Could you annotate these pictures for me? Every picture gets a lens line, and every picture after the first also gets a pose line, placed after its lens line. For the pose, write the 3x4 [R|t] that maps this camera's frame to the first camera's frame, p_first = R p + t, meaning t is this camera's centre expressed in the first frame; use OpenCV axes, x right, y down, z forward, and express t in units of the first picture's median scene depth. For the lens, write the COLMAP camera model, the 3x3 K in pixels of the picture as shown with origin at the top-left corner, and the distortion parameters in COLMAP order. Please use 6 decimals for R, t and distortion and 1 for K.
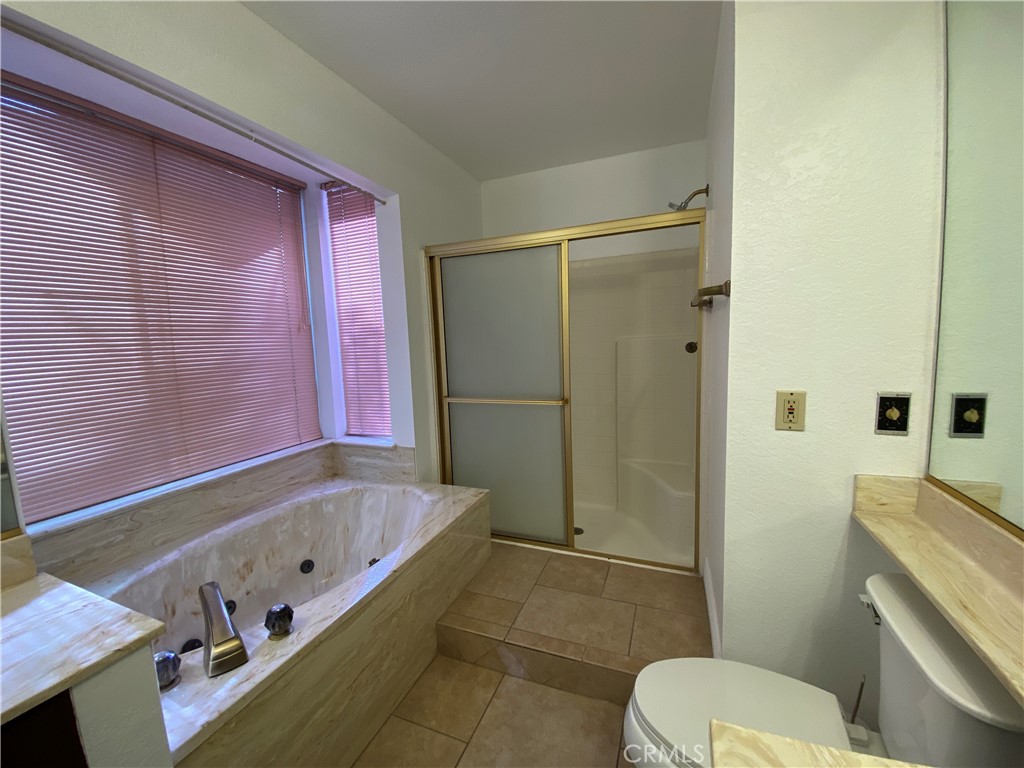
lens RADIAL K [[411.6, 0, 511.7], [0, 411.6, 380.3], [0, 0, 1]] dist [0.008602, -0.015041]
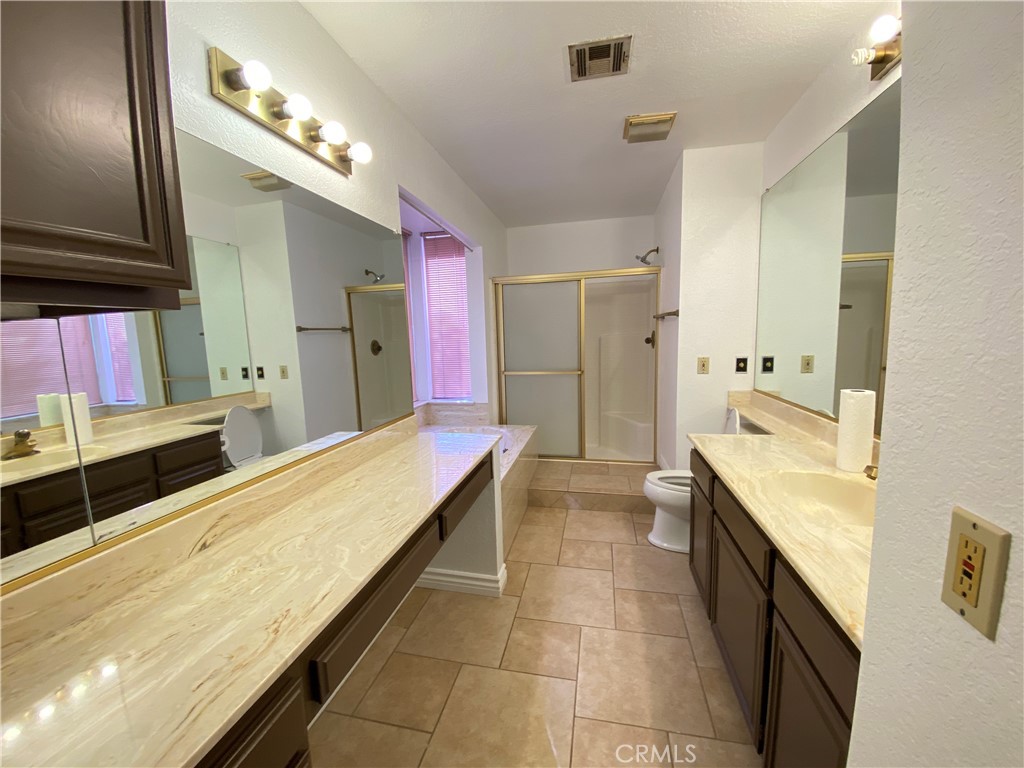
lens RADIAL K [[411.6, 0, 506.2], [0, 411.6, 385.6], [0, 0, 1]] dist [0.008602, -0.015041]
pose [[0.986654, -0.013241, 0.162291, -0.458525], [0.010844, 0.999819, 0.015647, 0.078278], [-0.162469, -0.013678, 0.986619, -0.638880]]
